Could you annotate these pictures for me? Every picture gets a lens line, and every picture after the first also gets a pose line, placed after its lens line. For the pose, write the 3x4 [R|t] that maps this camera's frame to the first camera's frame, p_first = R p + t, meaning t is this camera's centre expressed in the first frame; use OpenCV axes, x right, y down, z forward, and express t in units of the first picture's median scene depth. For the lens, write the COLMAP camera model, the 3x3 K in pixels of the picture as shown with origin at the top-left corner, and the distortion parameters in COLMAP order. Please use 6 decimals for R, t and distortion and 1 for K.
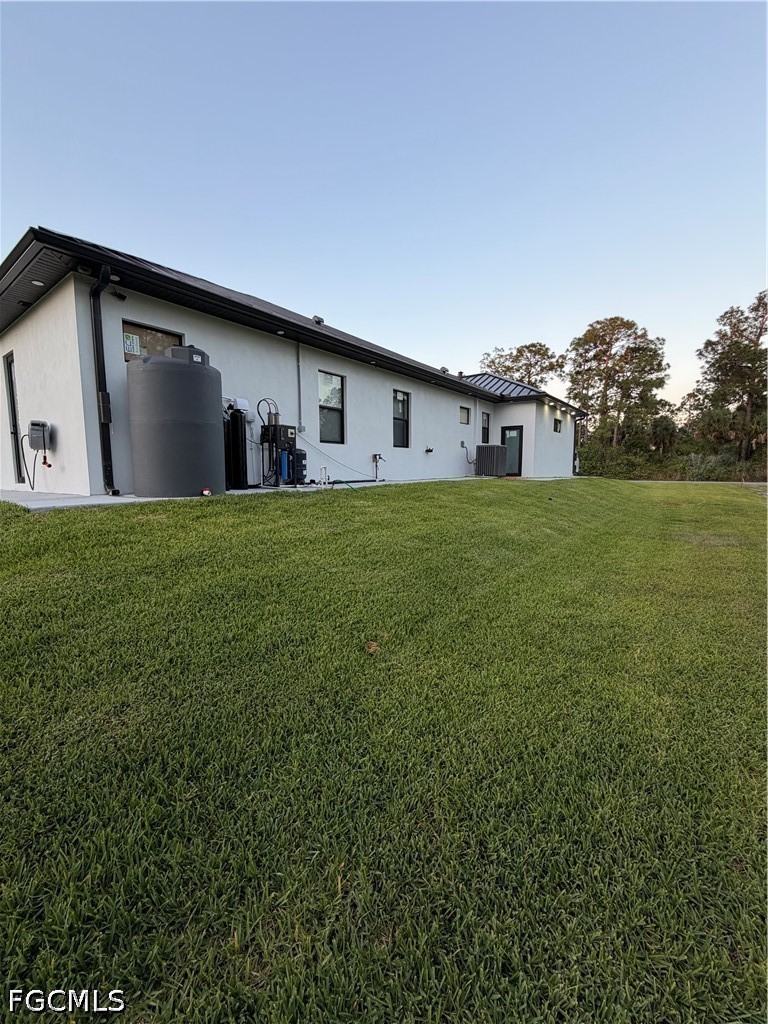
lens RADIAL K [[410.3, 0, 381.3], [0, 410.3, 510.7], [0, 0, 1]] dist [-0.000562, -0.000057]
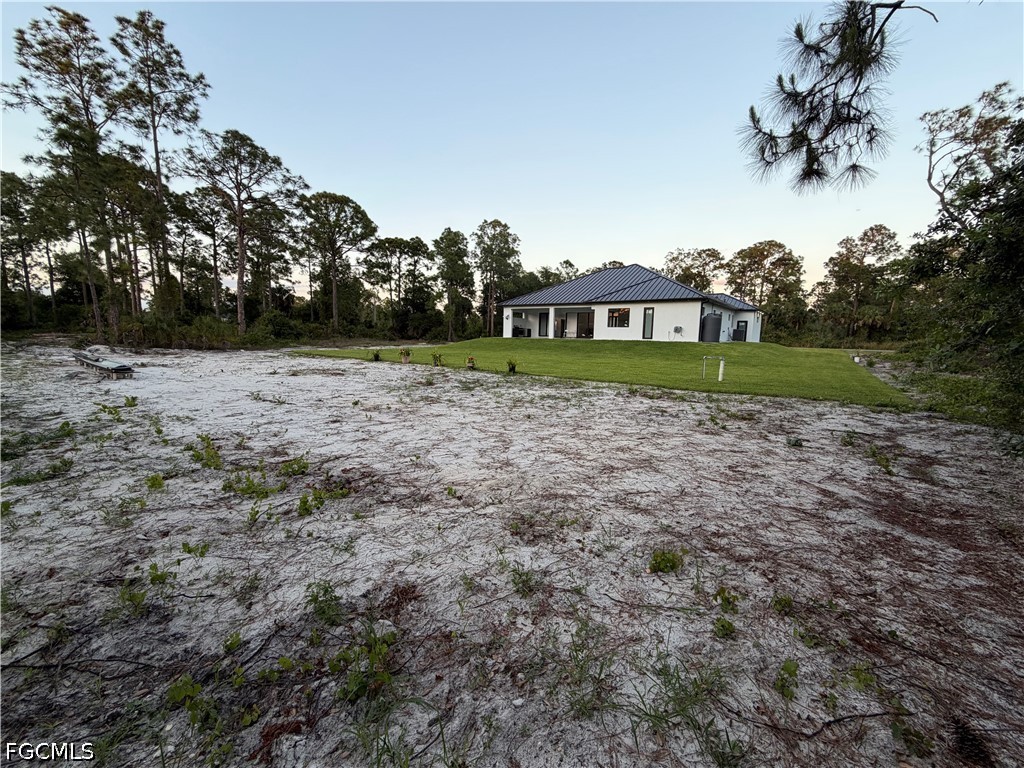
lens RADIAL K [[410.3, 0, 513.6], [0, 410.3, 386.3], [0, 0, 1]] dist [-0.000562, -0.000057]
pose [[0.999628, 0.024959, 0.011018, -0.308387], [-0.025221, 0.999385, 0.024360, 0.045114], [-0.010403, -0.024628, 0.999643, -0.415166]]
